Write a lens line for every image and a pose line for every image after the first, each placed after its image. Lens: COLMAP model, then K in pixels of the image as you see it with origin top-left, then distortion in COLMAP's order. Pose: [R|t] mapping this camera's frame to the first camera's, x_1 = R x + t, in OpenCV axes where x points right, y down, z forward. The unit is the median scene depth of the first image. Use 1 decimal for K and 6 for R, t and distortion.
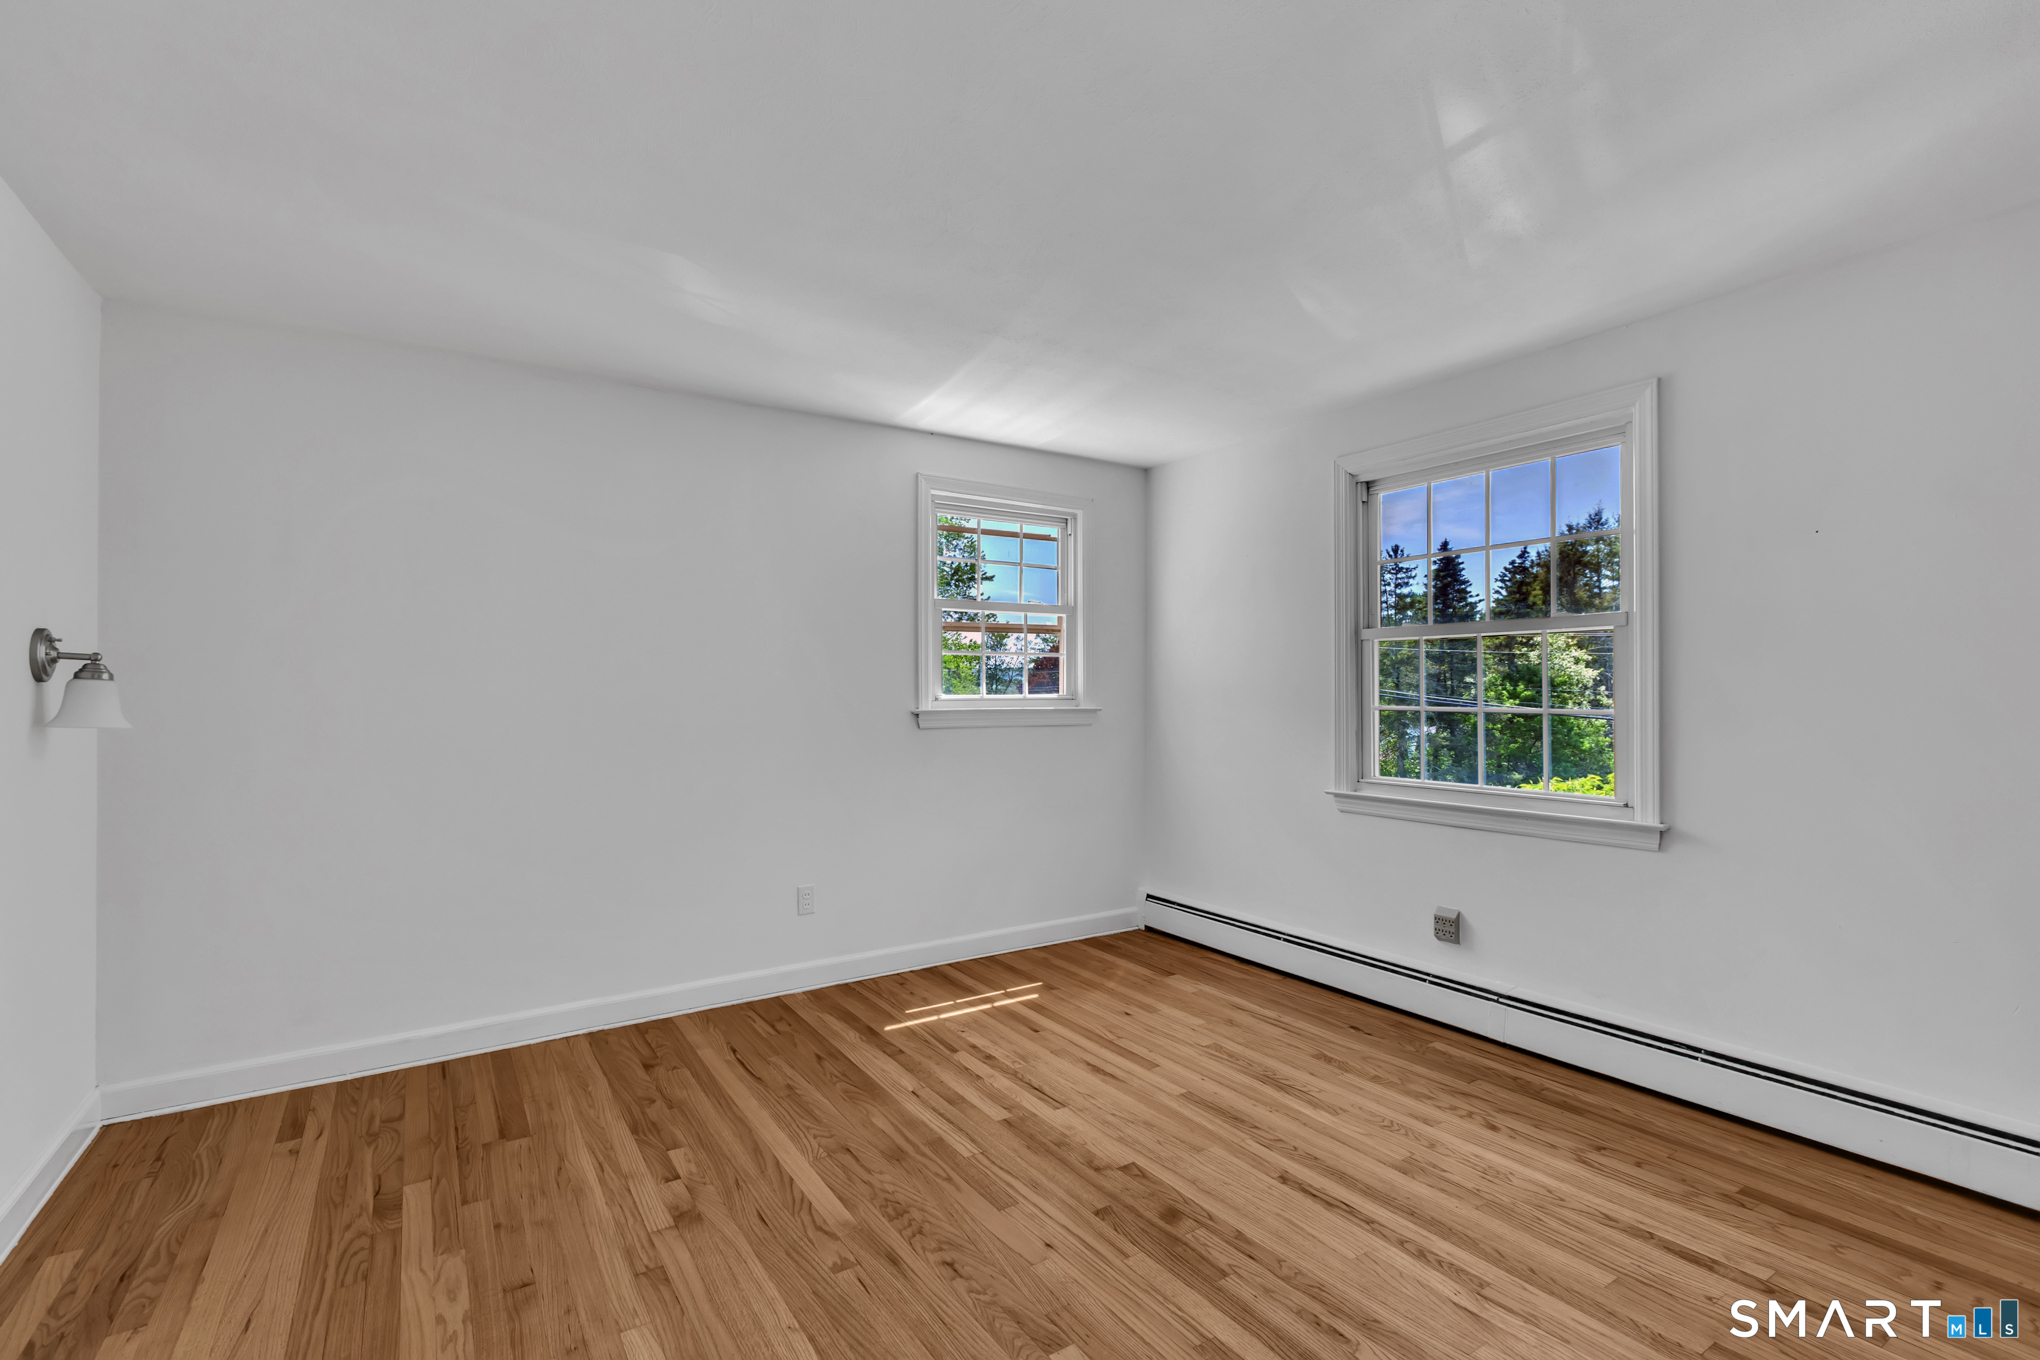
lens RADIAL K [[921.3, 0, 1020.0], [0, 921.3, 680.0], [0, 0, 1]] dist [0.000253, 0.000006]
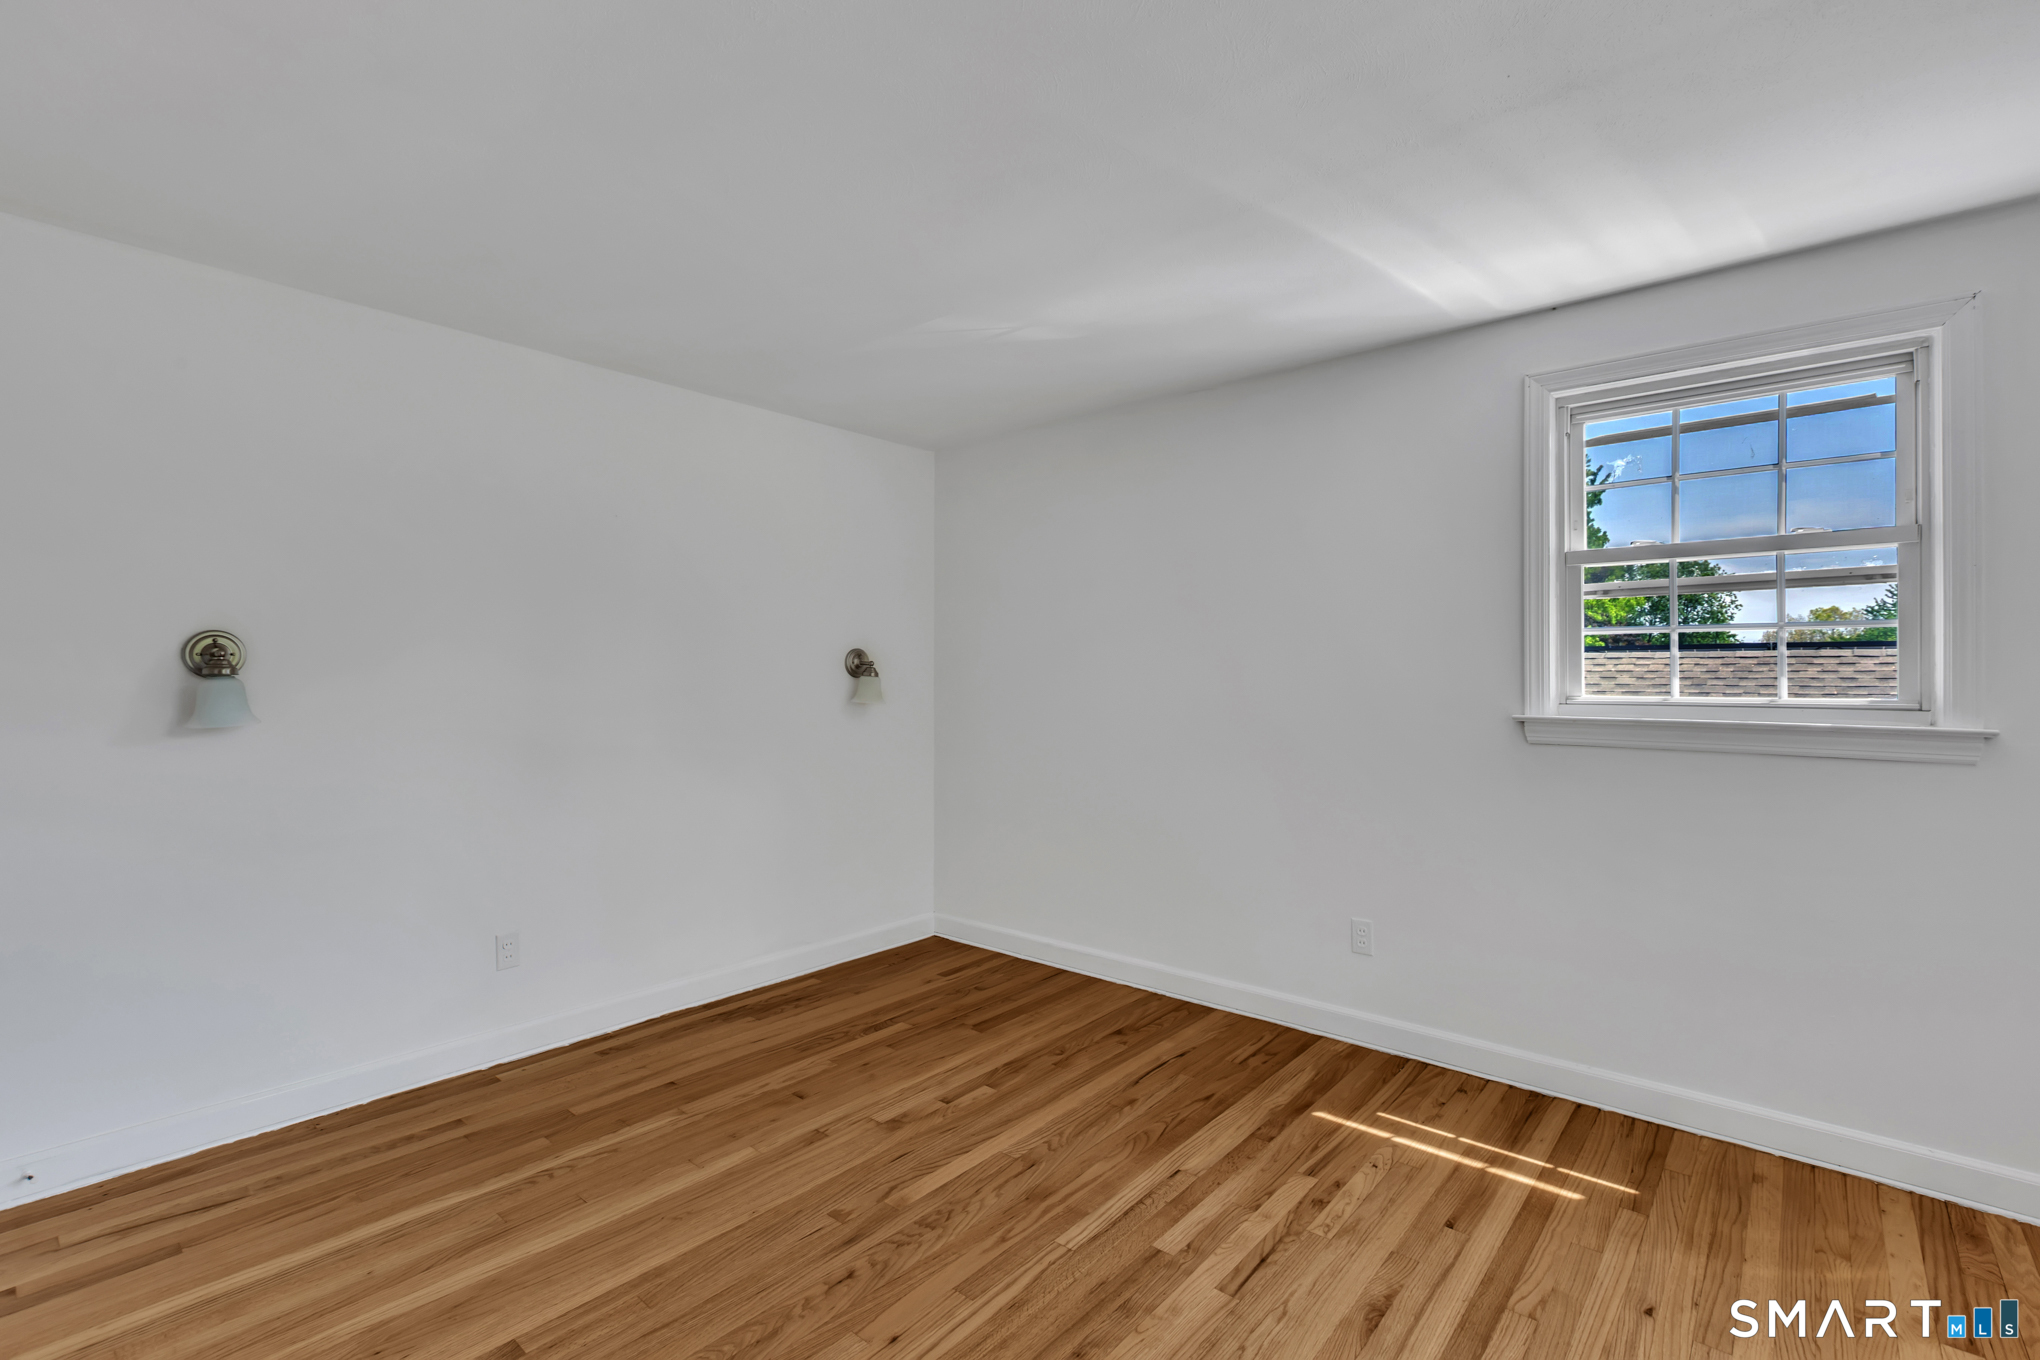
lens RADIAL K [[921.3, 0, 1020.0], [0, 921.3, 680.0], [0, 0, 1]] dist [0.000253, 0.000006]
pose [[0.280049, 0.011203, -0.959920, 0.599881], [0.010790, 0.999832, 0.014817, -0.012370], [0.959925, -0.014507, 0.279881, 0.591845]]
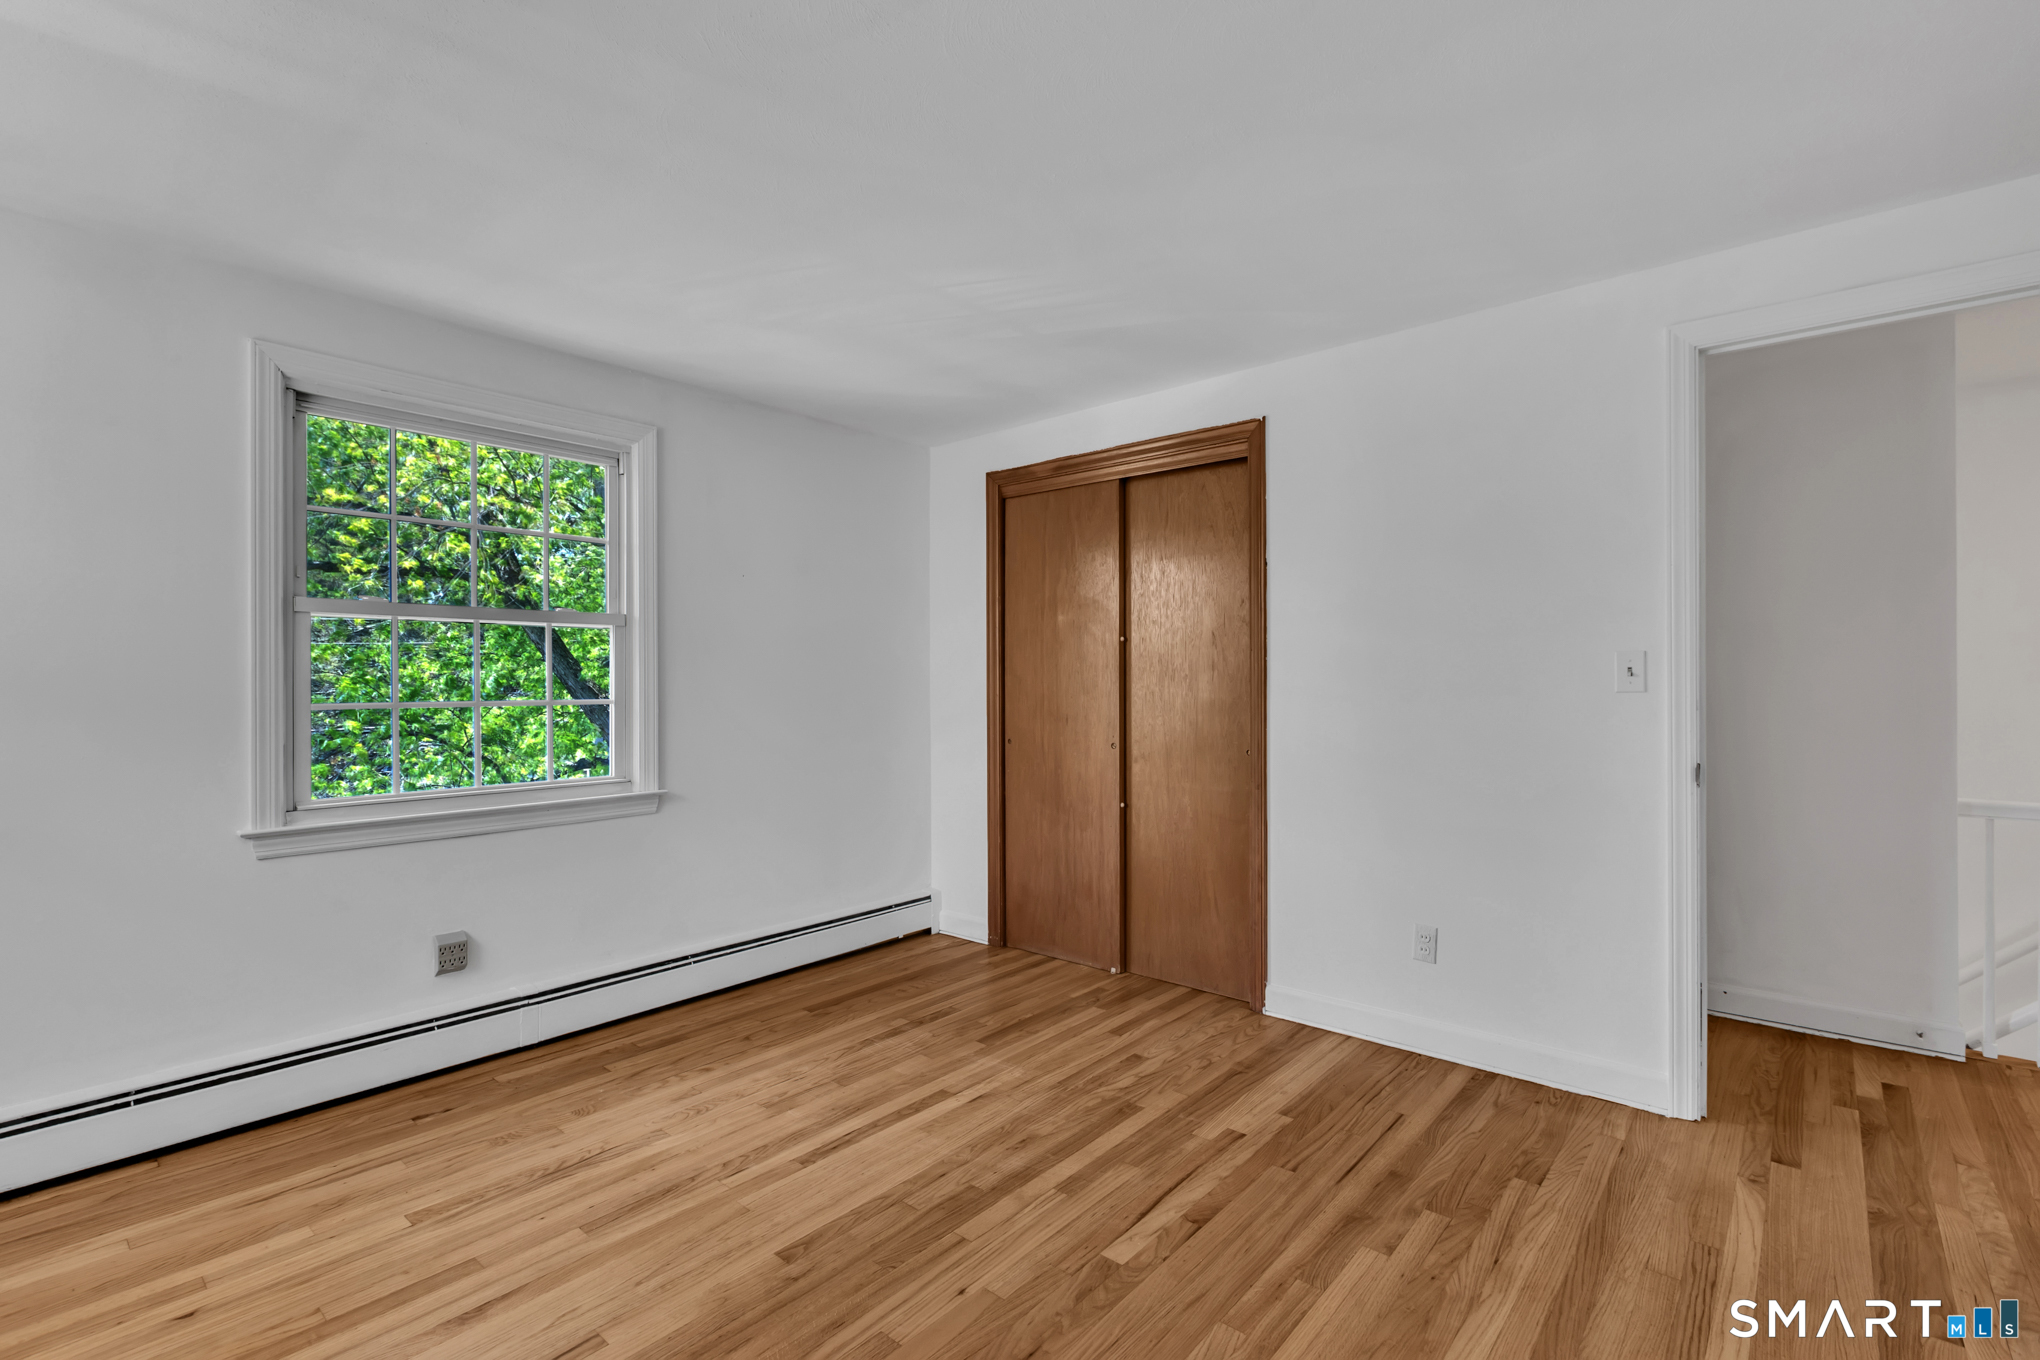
lens RADIAL K [[921.3, 0, 1020.0], [0, 921.3, 680.0], [0, 0, 1]] dist [0.000253, 0.000006]
pose [[-0.276317, 0.005317, 0.961052, -0.578326], [-0.008409, 0.999933, -0.007950, 0.012593], [-0.961030, -0.010278, -0.276254, 0.808601]]
